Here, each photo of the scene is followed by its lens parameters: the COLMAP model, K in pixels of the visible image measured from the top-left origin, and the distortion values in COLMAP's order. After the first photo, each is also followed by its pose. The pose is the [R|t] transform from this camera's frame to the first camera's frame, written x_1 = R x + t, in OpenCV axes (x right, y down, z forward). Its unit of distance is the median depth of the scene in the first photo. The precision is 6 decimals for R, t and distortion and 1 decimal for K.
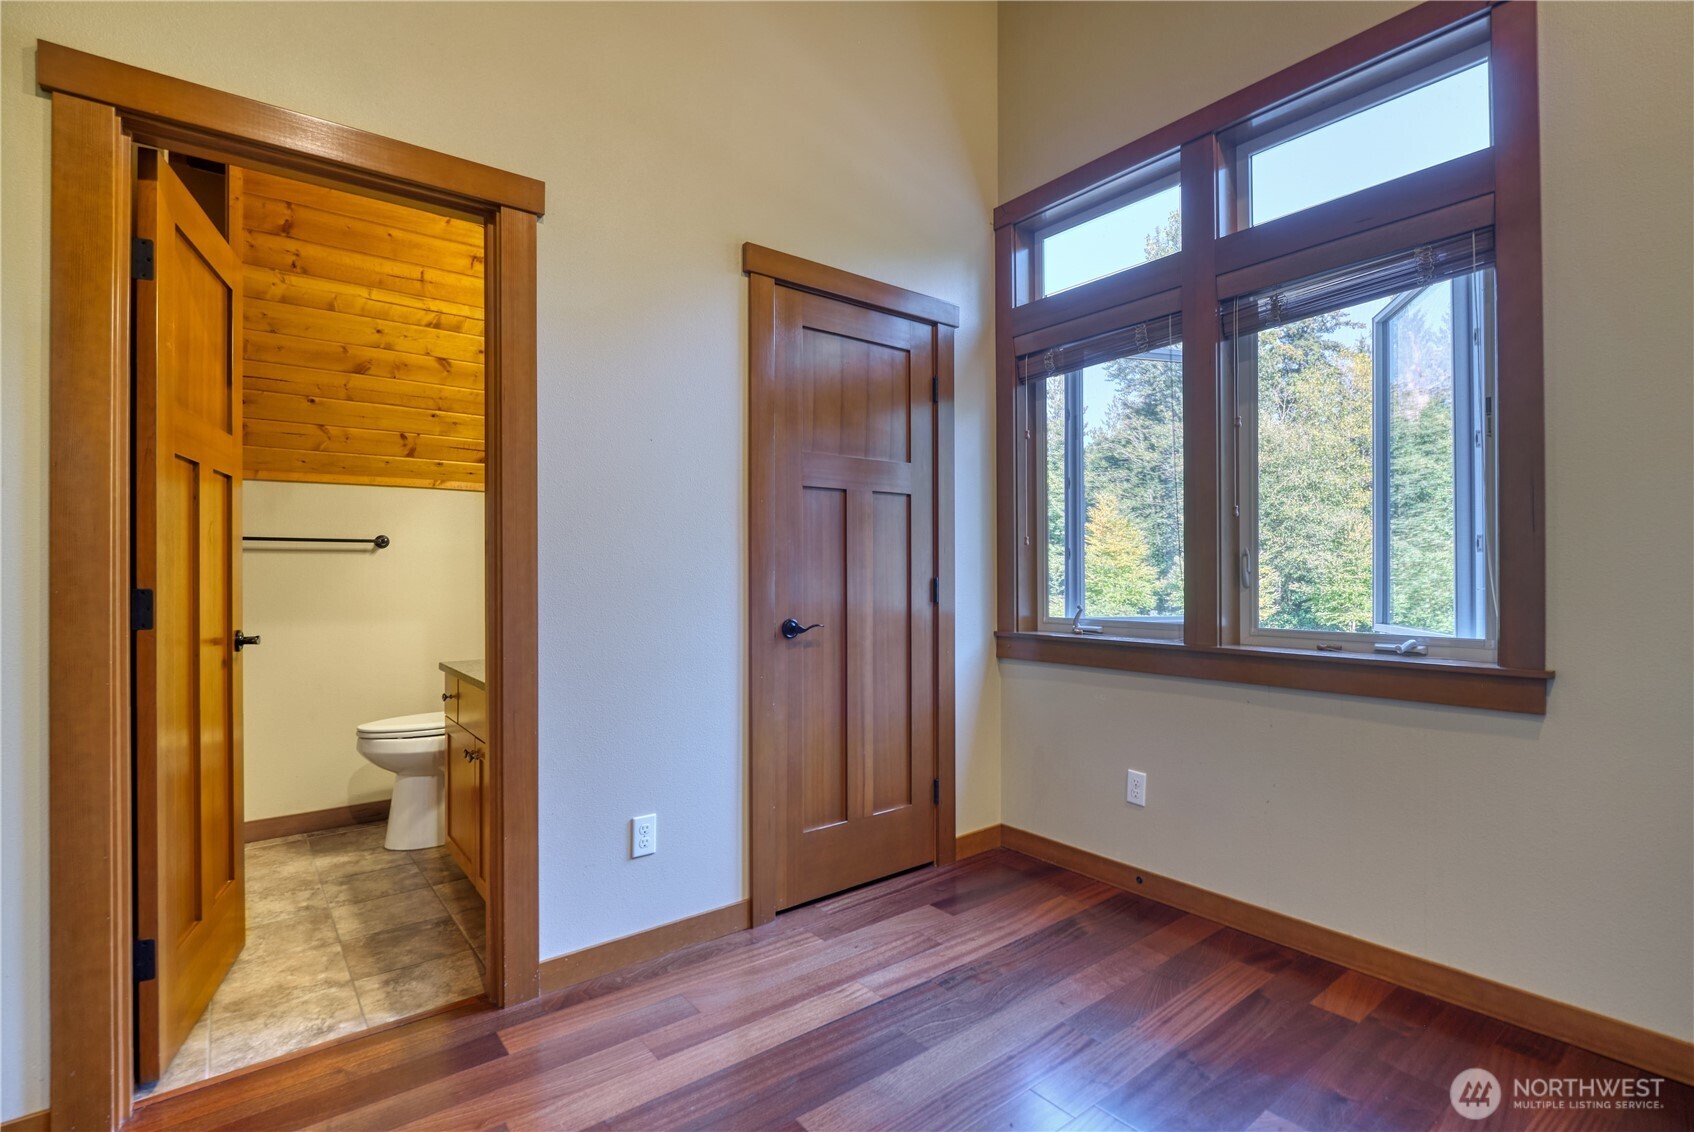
lens RADIAL K [[797.6, 0, 853.3], [0, 797.6, 574.5], [0, 0, 1]] dist [-0.010156, -0.000890]
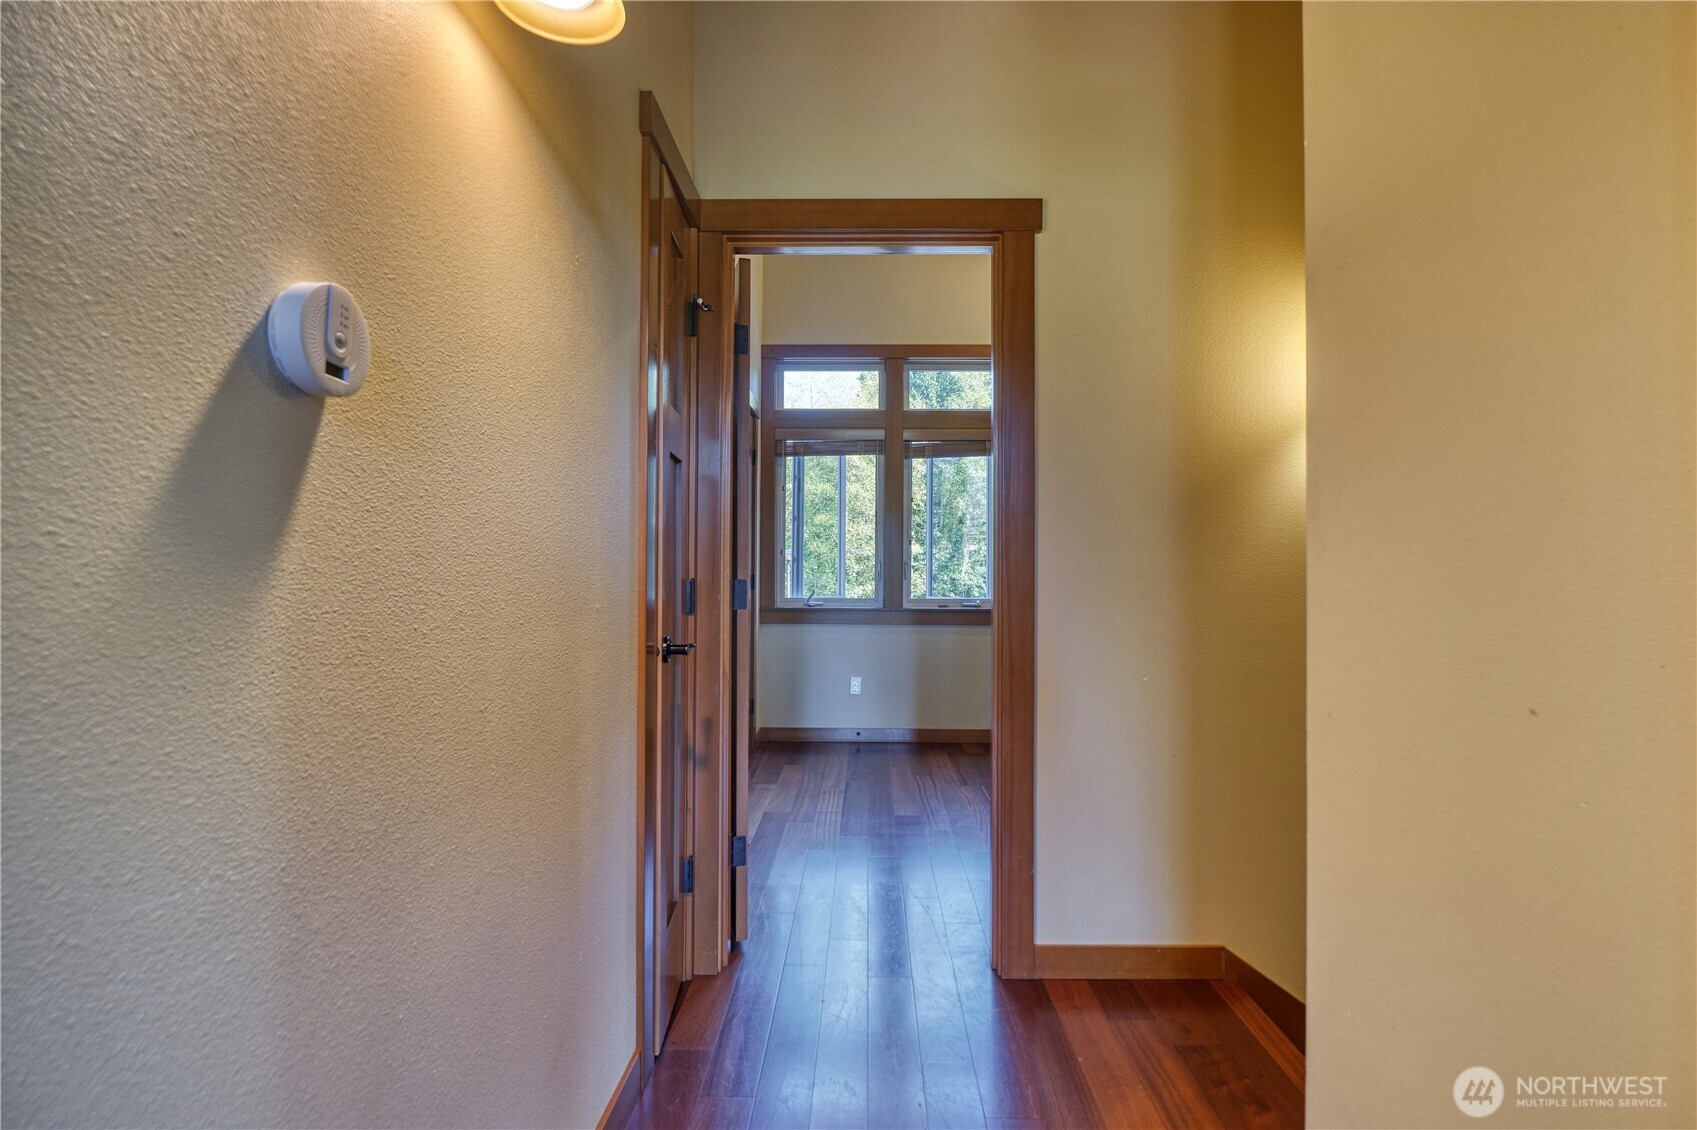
lens RADIAL K [[803.4, 0, 850.4], [0, 803.4, 569.3], [0, 0, 1]] dist [-0.001014, -0.000189]
pose [[0.633614, 0.017166, 0.773459, -1.194399], [-0.006279, 0.999835, -0.017047, 0.026629], [-0.773624, 0.005945, 0.633617, -0.213705]]
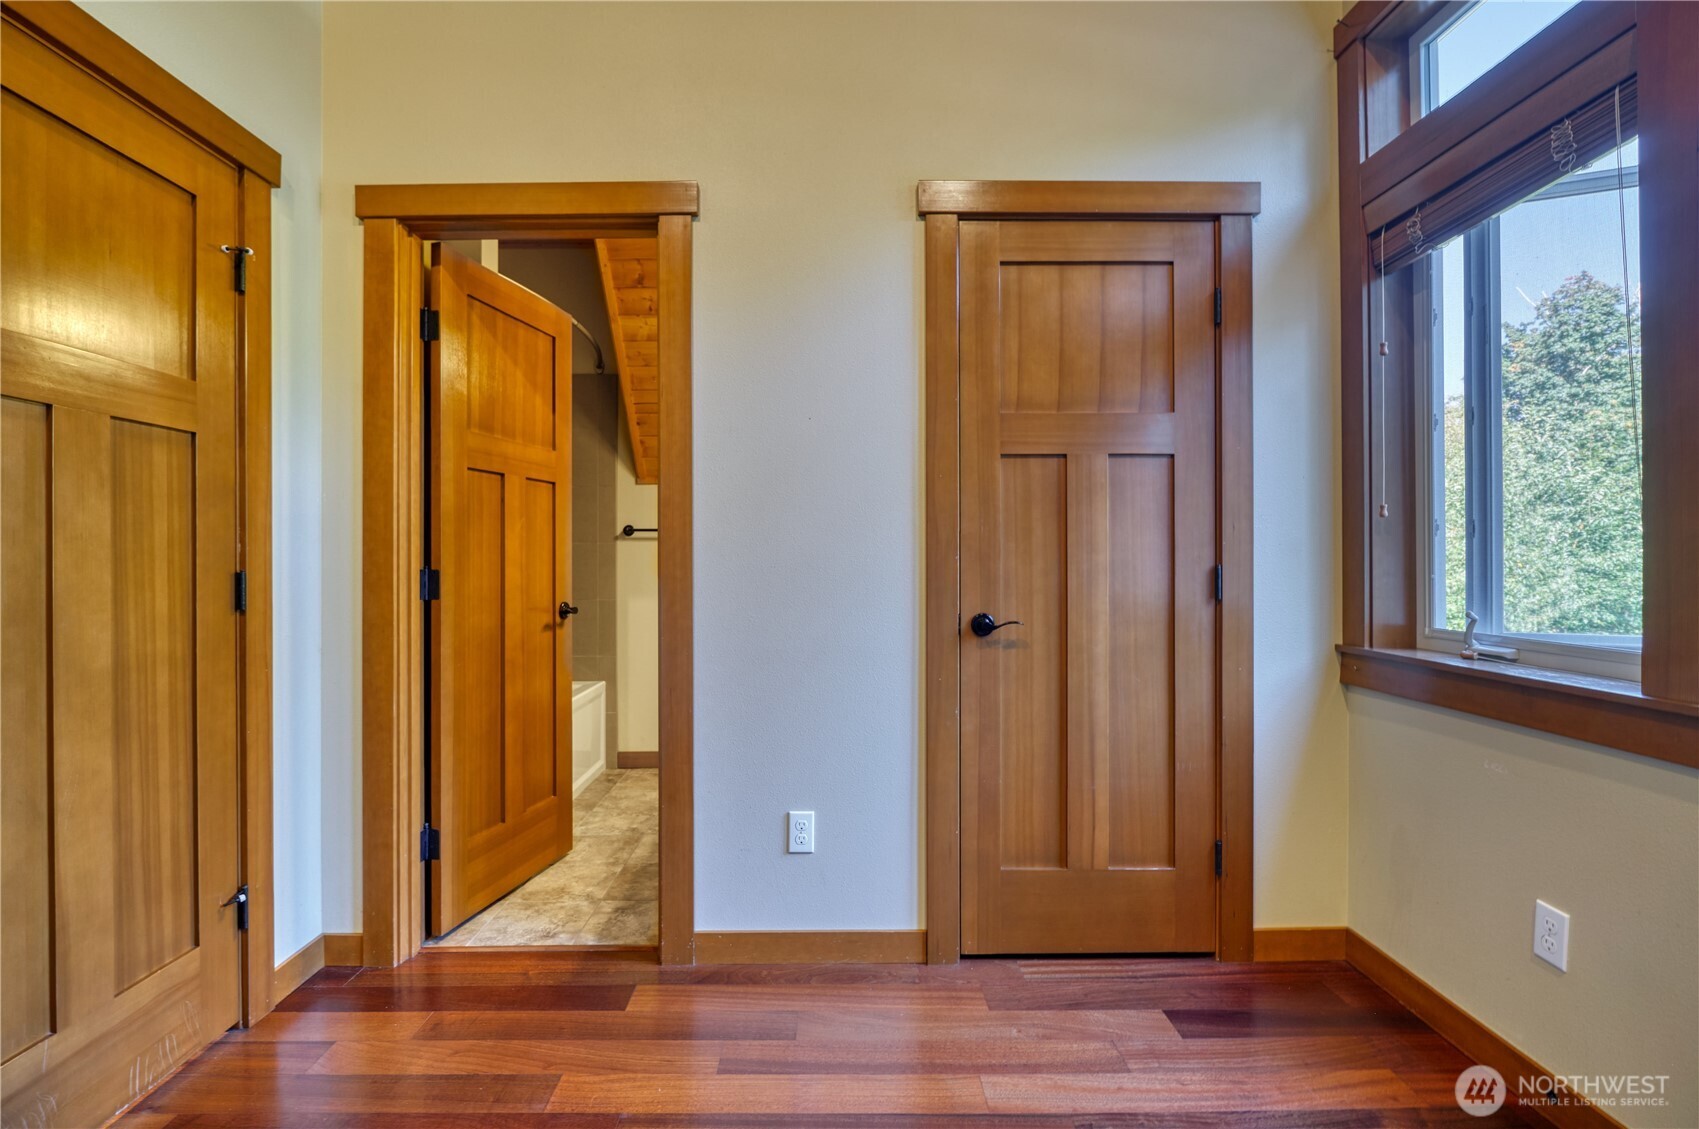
lens RADIAL K [[774.2, 0, 833.8], [0, 774.2, 559.7], [0, 0, 1]] dist [-0.007667, -0.000642]
pose [[0.782810, 0.003684, -0.622250, 0.308933], [-0.002118, 0.999992, 0.003256, -0.003273], [0.622257, -0.001231, 0.782812, 0.261839]]
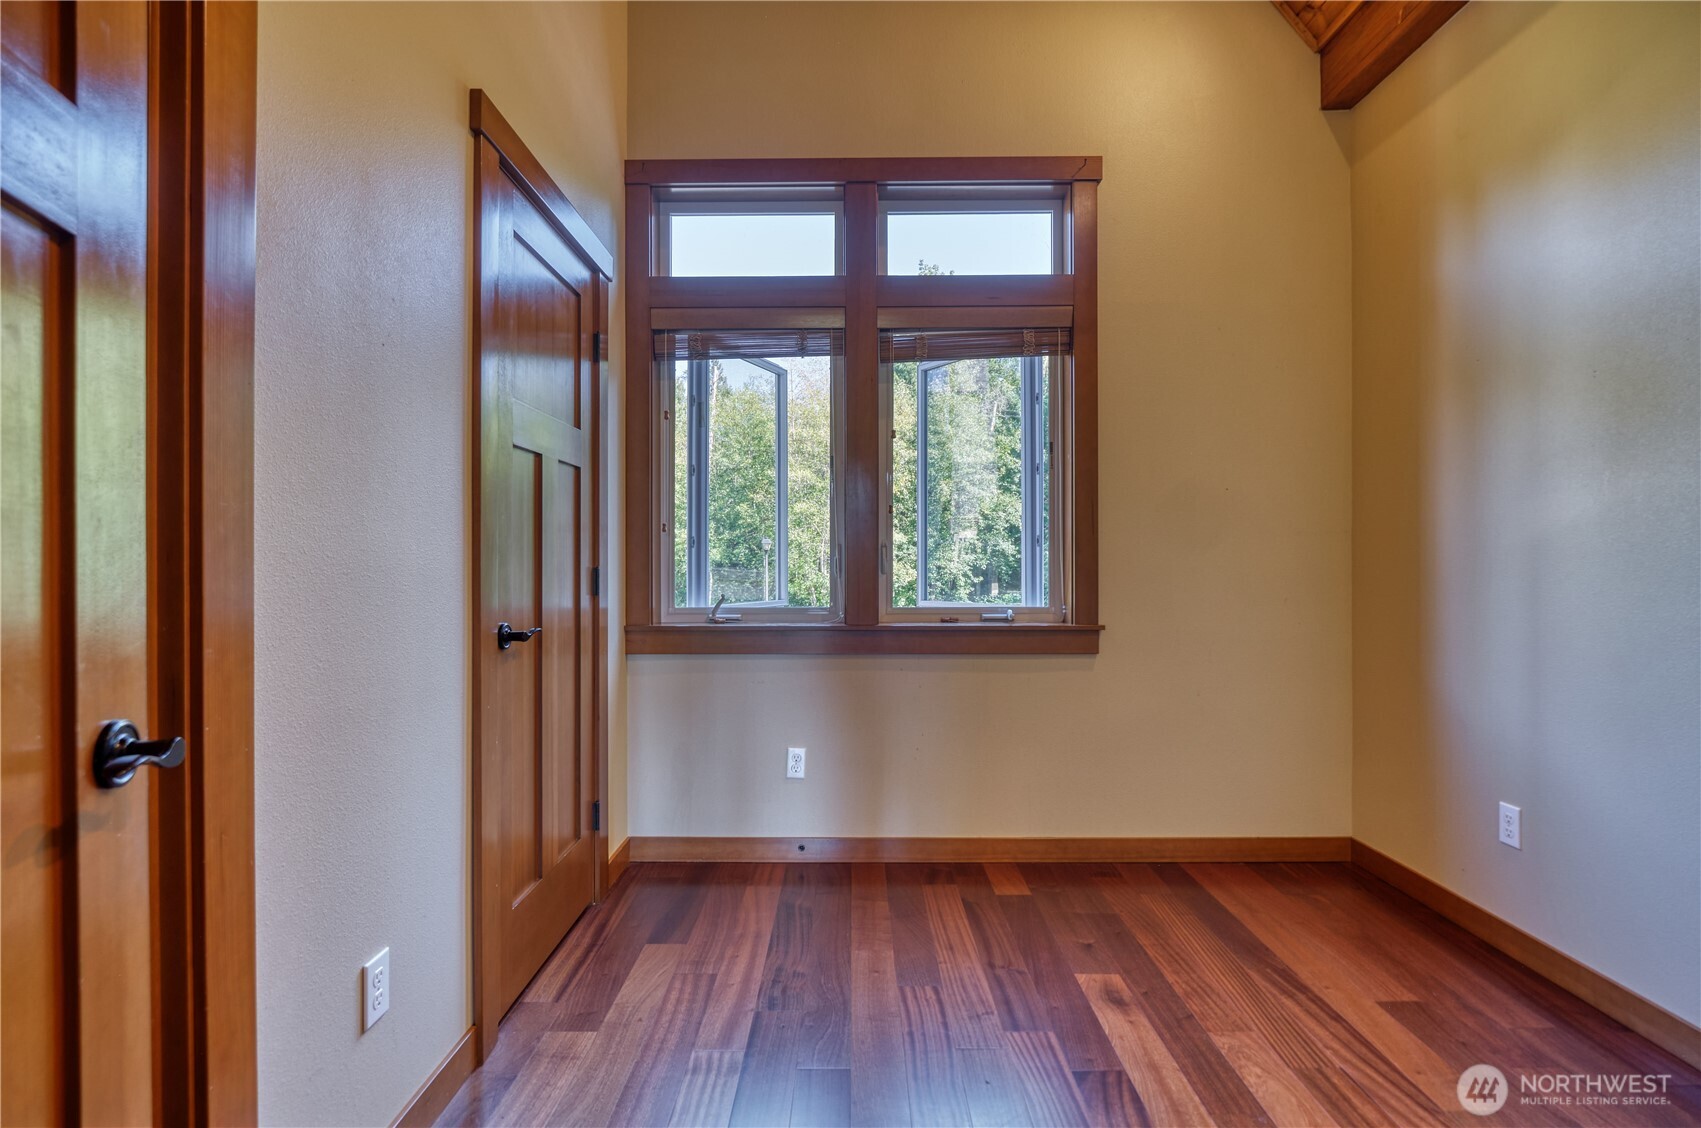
lens RADIAL K [[773.0, 0, 844.8], [0, 773.0, 565.4], [0, 0, 1]] dist [0.000545, 0.000053]
pose [[0.625487, 0.005837, 0.780212, -0.436798], [0.000868, 0.999966, -0.008176, 0.012465], [-0.780234, 0.005792, 0.625461, 0.313383]]
